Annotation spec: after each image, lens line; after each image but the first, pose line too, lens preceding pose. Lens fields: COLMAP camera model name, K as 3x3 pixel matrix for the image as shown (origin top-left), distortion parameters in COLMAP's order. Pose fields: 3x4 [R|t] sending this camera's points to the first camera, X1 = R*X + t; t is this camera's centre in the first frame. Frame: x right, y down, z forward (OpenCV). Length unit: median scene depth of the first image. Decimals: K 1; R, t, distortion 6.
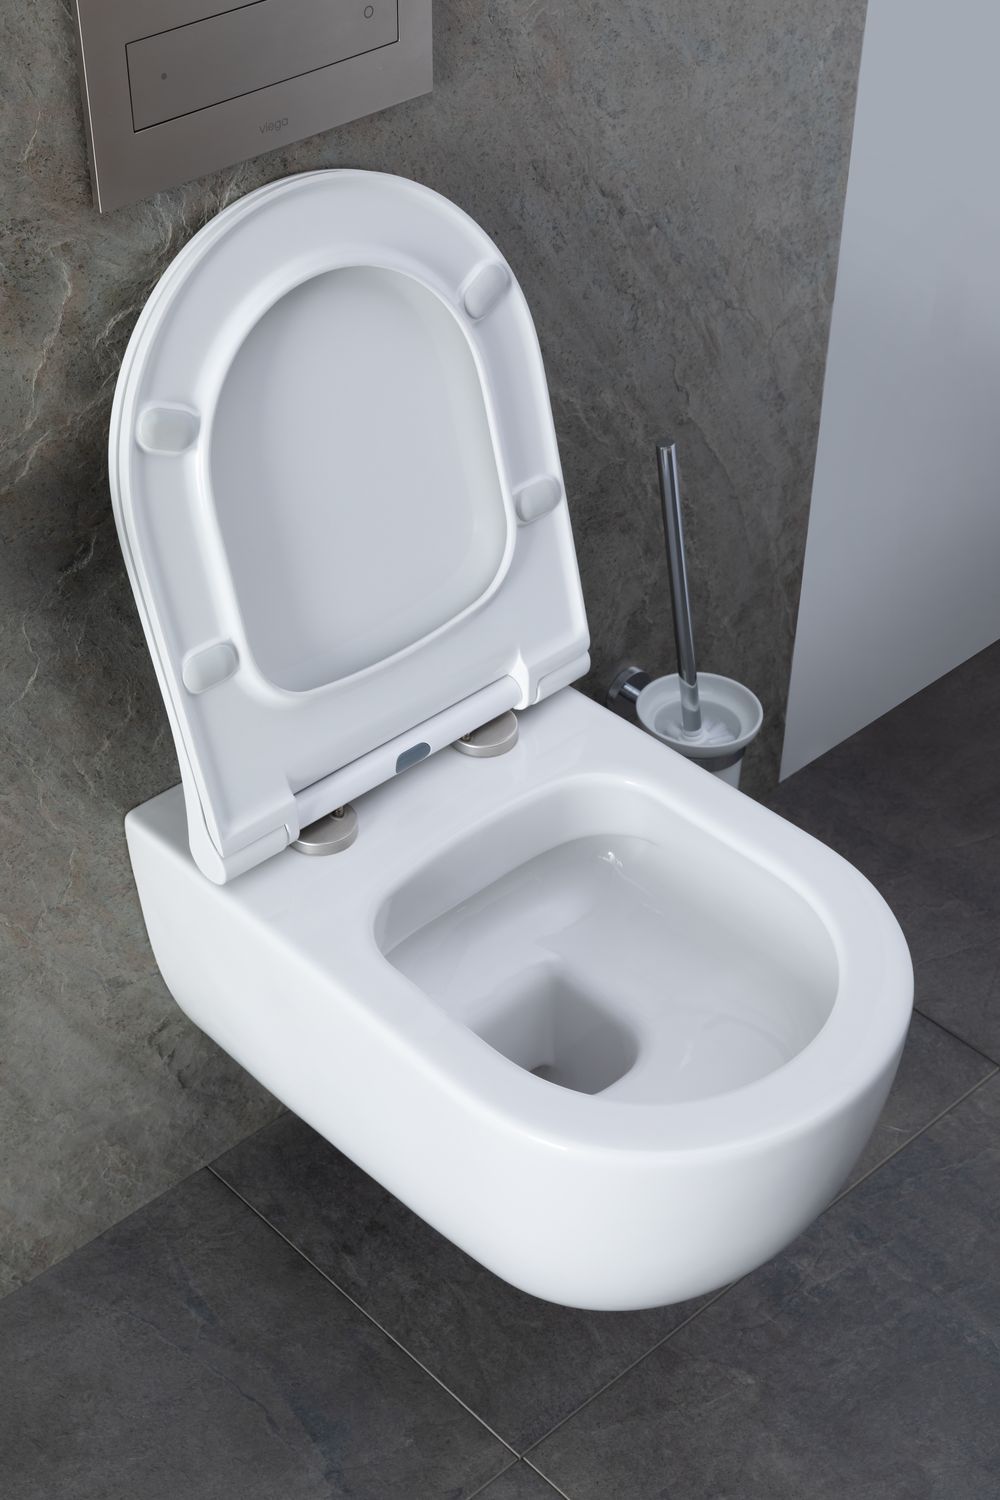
lens RADIAL K [[2182.0, 0, 470.1], [0, 2182.0, 751.1], [0, 0, 1]] dist [-0.016981, 0.096889]
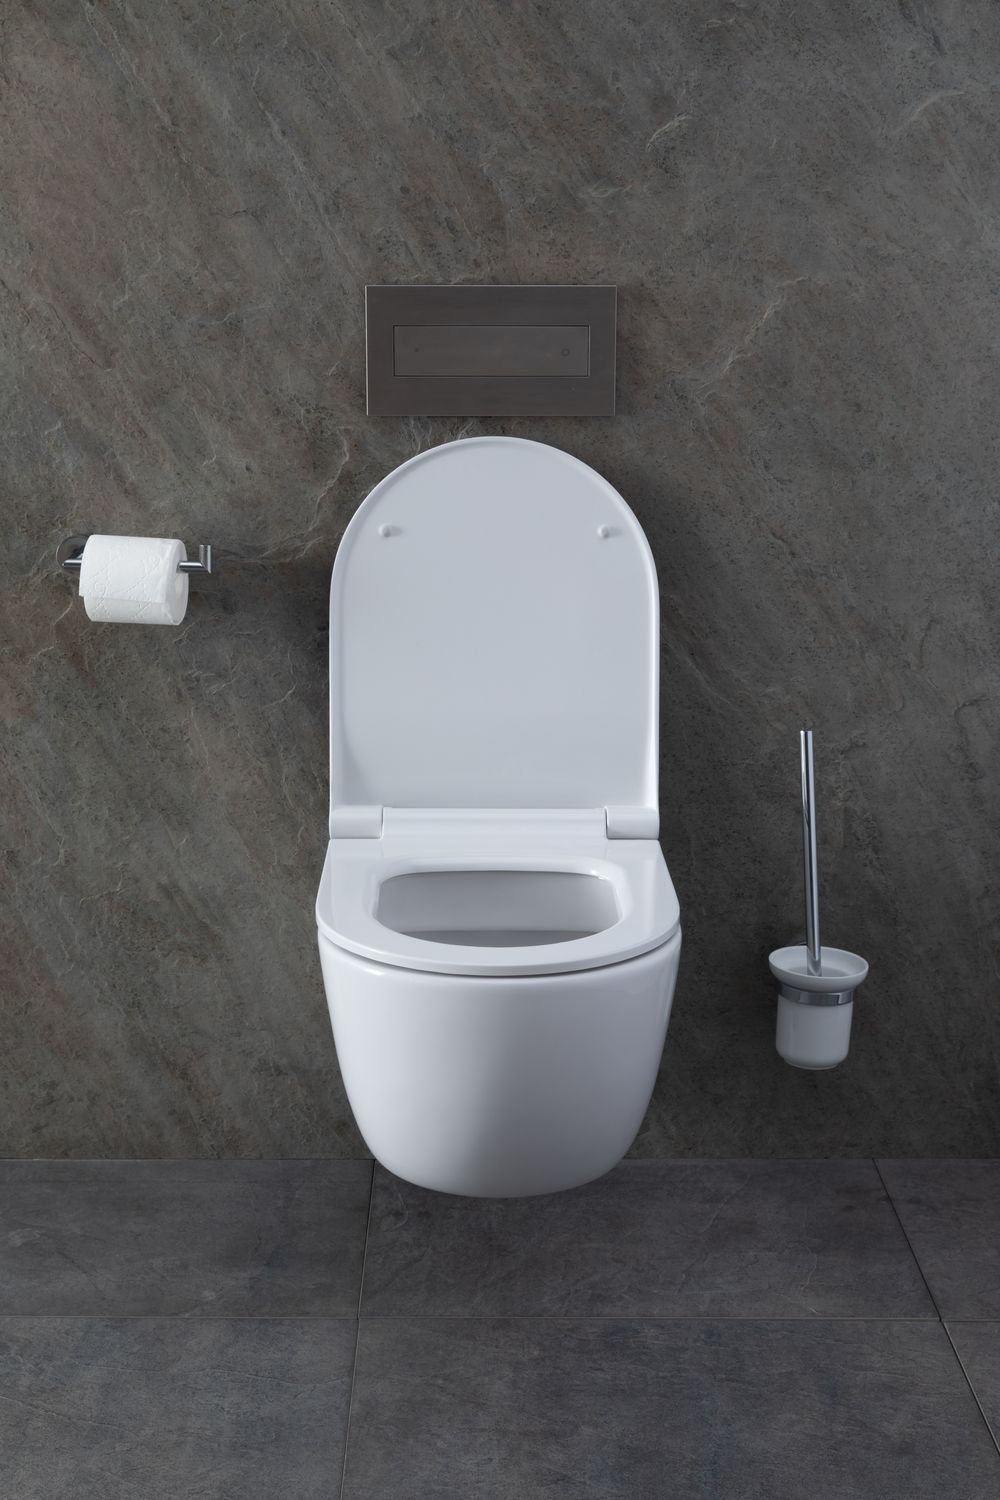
lens RADIAL K [[2182.0, 0, 470.1], [0, 2182.0, 751.1], [0, 0, 1]] dist [-0.016981, 0.096889]
pose [[0.745114, 0.166801, -0.645742, 0.890127], [-0.423301, 0.866482, -0.264622, 0.351058], [0.515384, 0.470517, 0.716235, -0.097530]]
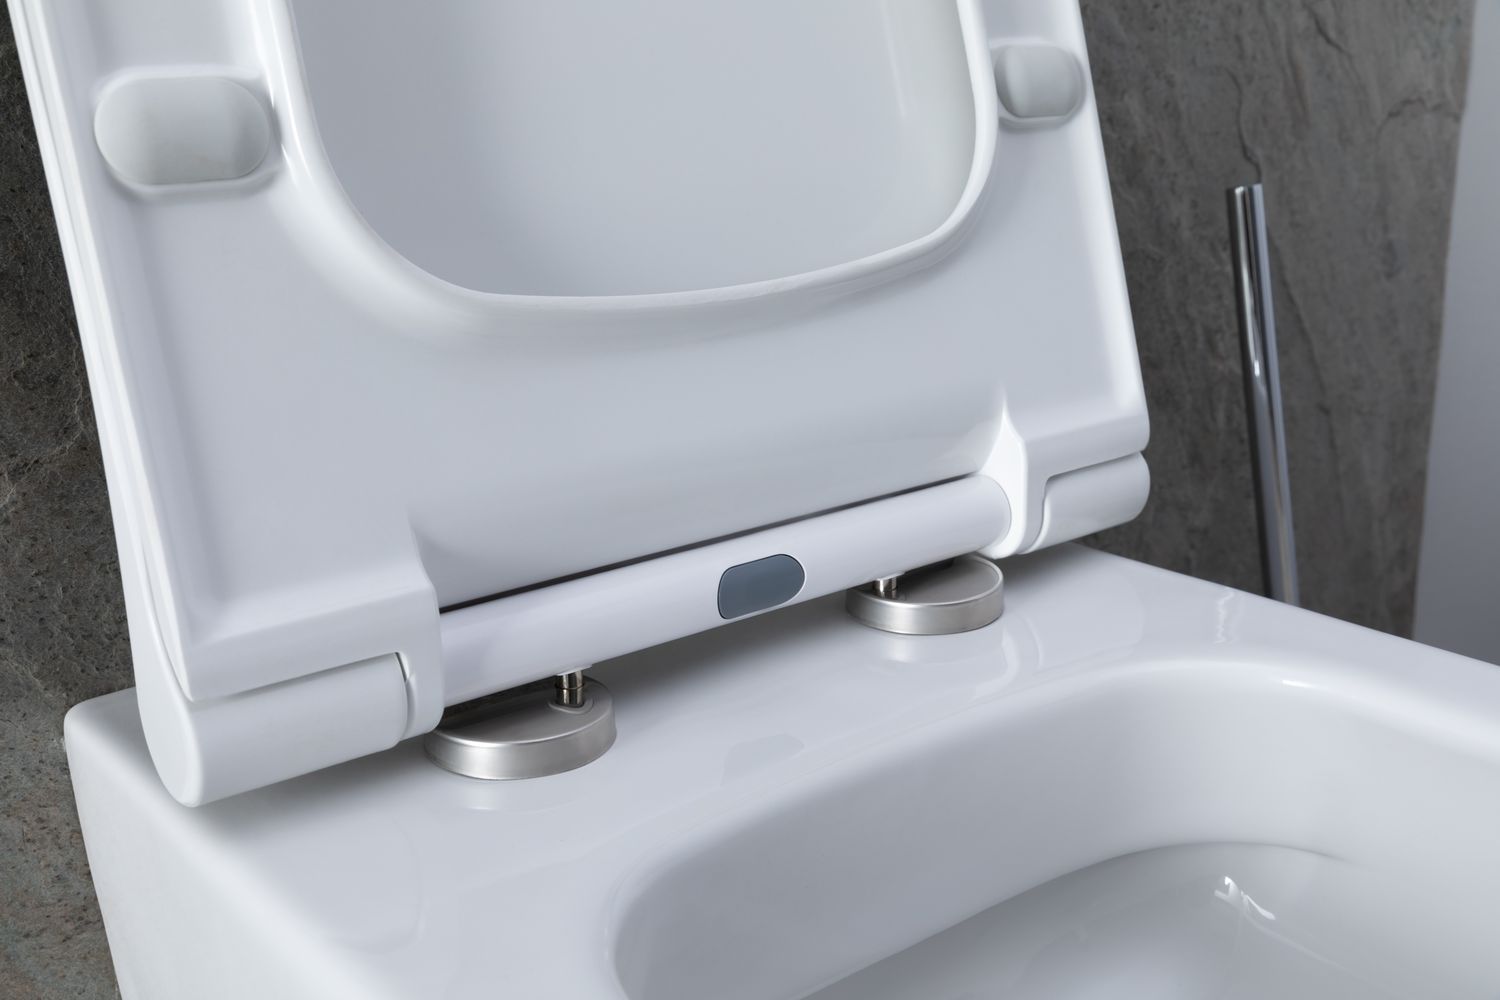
lens RADIAL K [[1692.8, 0, 750.0], [0, 1692.8, 500.0], [0, 0, 1]] dist [-0.007177, 0.049103]
pose [[0.997350, 0.001868, -0.072723, -0.004532], [-0.029583, 0.923696, -0.381982, 0.108797], [0.066460, 0.383121, 0.921304, 0.677013]]
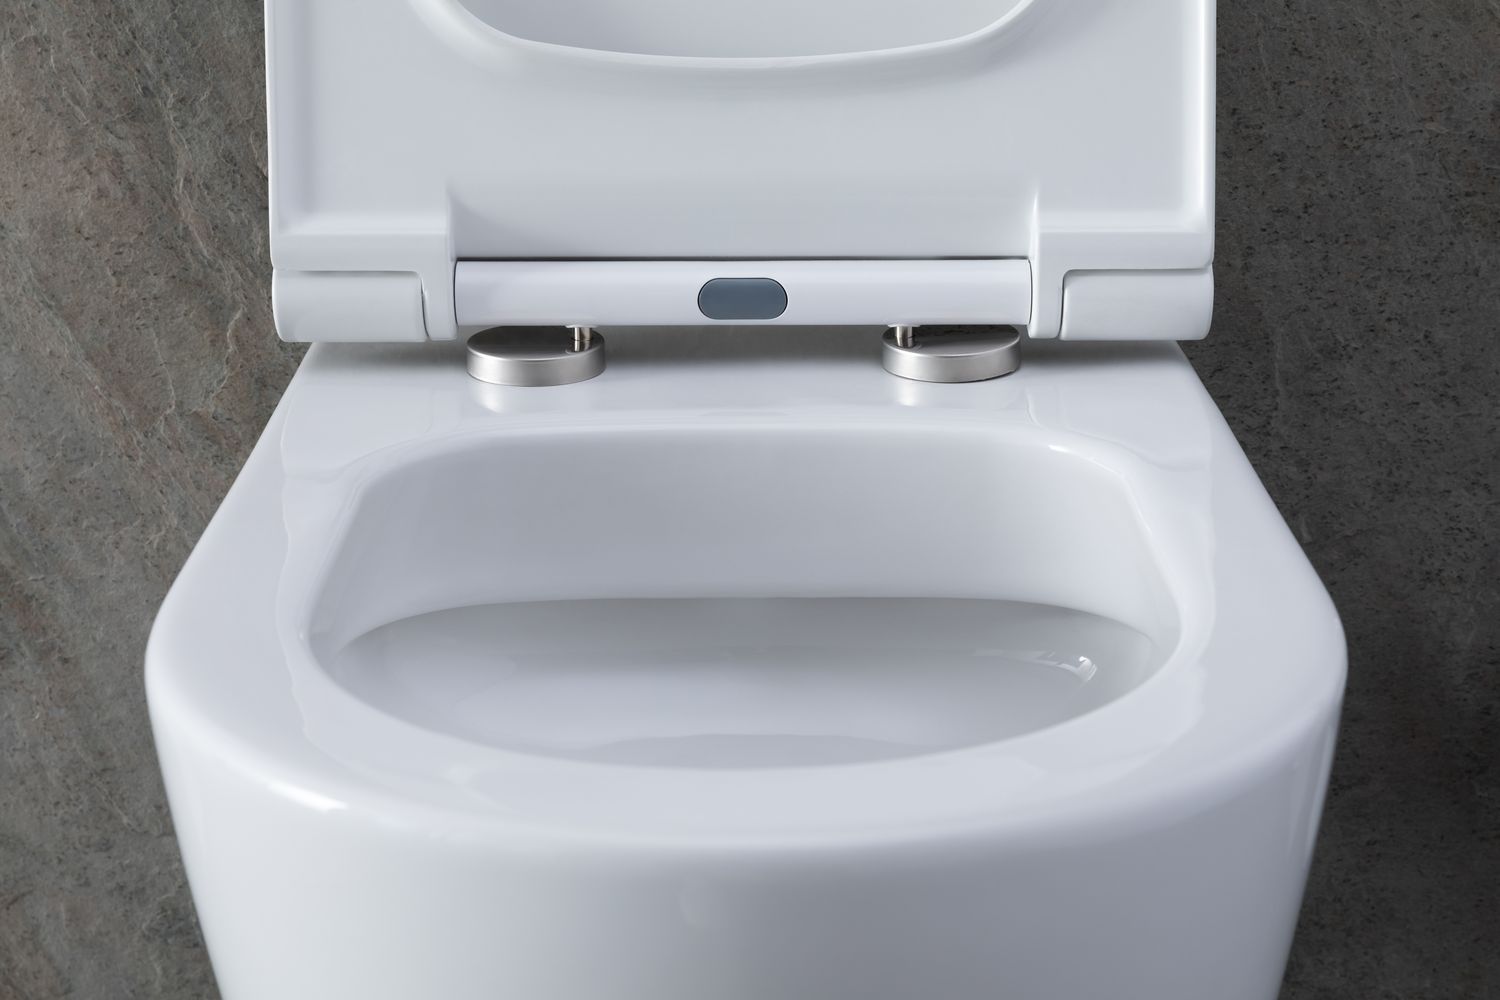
lens RADIAL K [[2769.6, 0, 750.0], [0, 2769.6, 500.0], [0, 0, 1]] dist [-0.016603, 0.004377]
pose [[0.728784, 0.215290, -0.650019, 0.407593], [-0.424716, 0.886744, -0.182486, 0.162103], [0.537113, 0.409067, 0.737681, 0.516113]]
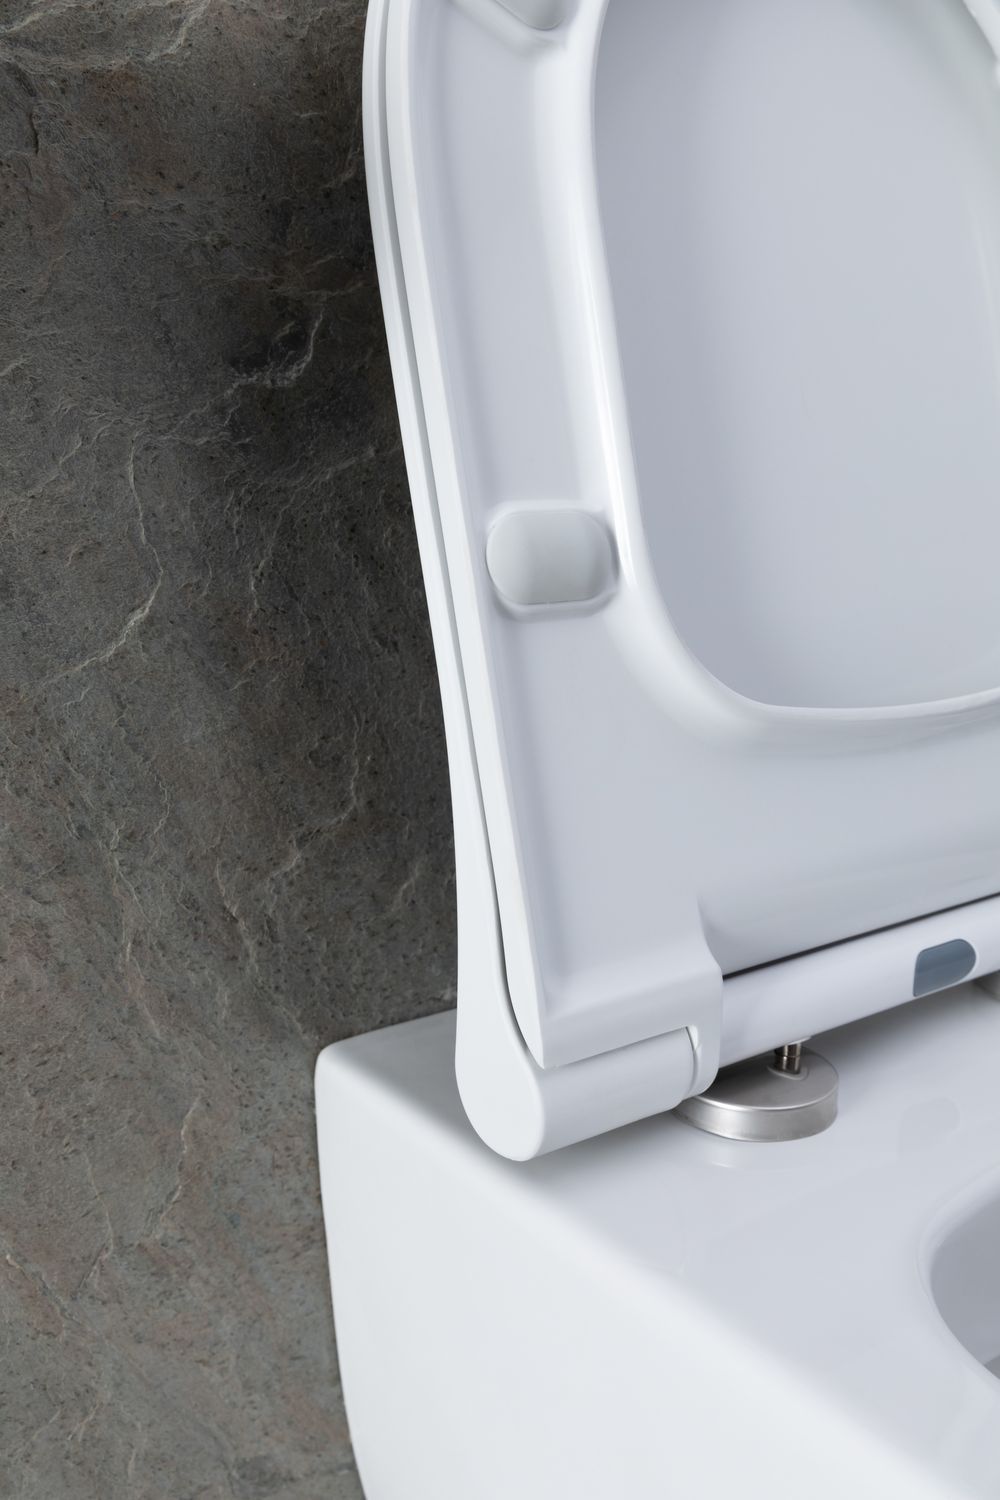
lens RADIAL K [[1482.3, 0, 500.0], [0, 1482.3, 750.0], [0, 0, 1]] dist [-0.017949, 0.037529]
pose [[0.994074, 0.038735, -0.101575, -0.087522], [-0.078616, 0.901489, -0.425602, 0.100110], [0.075083, 0.431065, 0.899192, 0.672185]]
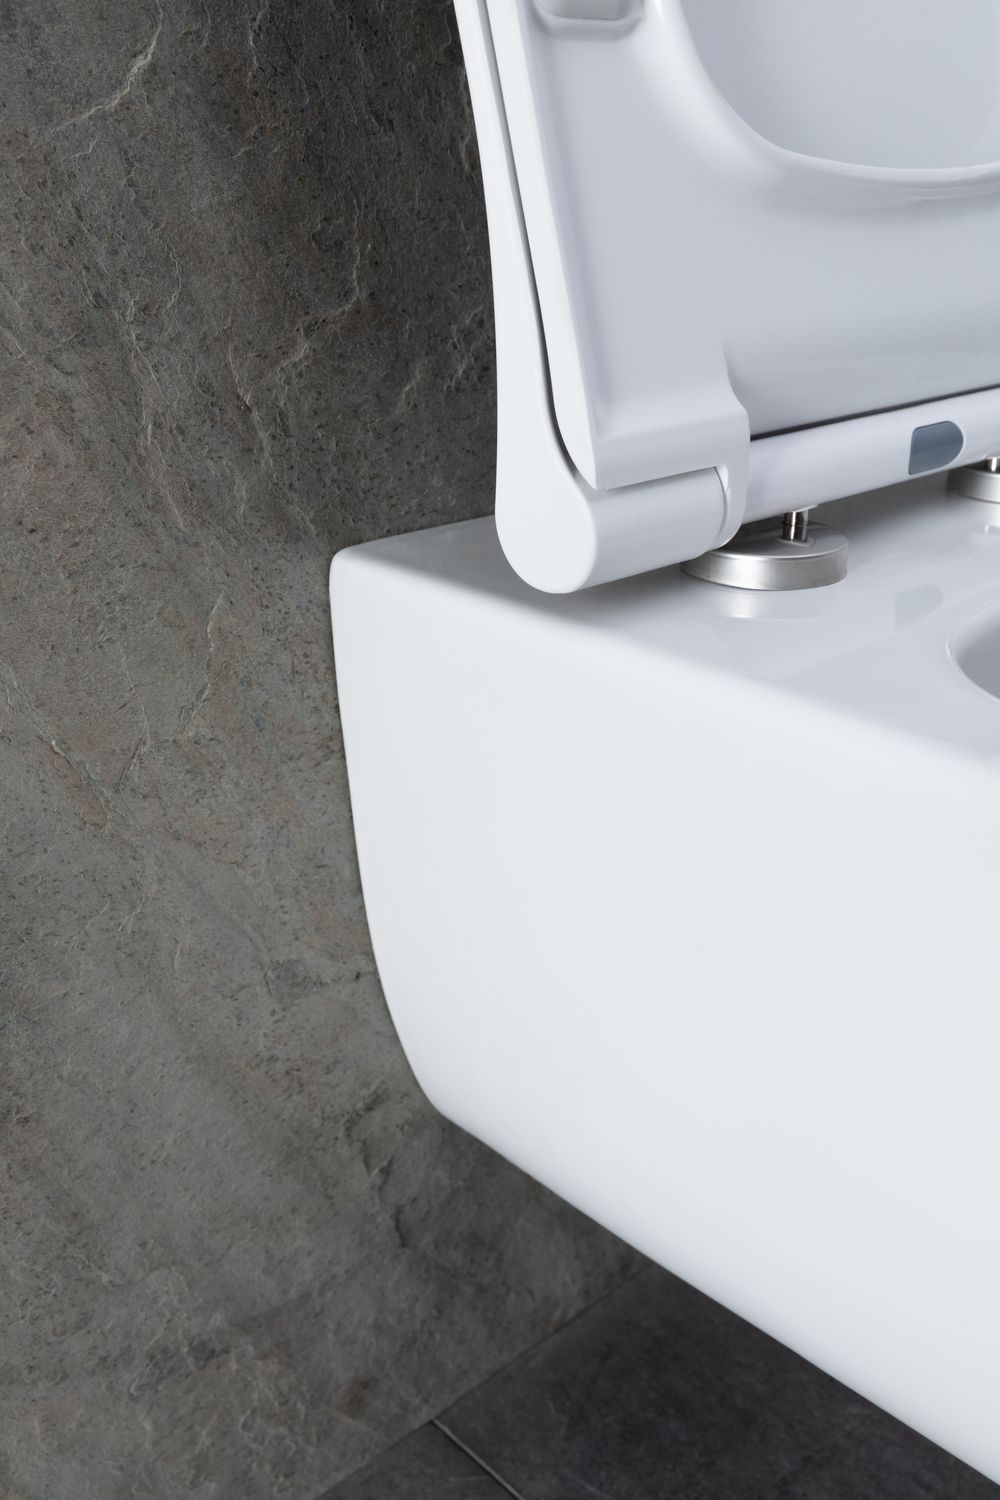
lens RADIAL K [[1541.0, 0, 500.0], [0, 1541.0, 750.0], [0, 0, 1]] dist [-0.007290, 0.010134]
pose [[0.999997, -0.000986, -0.002430, -0.118011], [0.000274, 0.960778, -0.277319, 0.156736], [0.002608, 0.277317, 0.960775, 0.675493]]
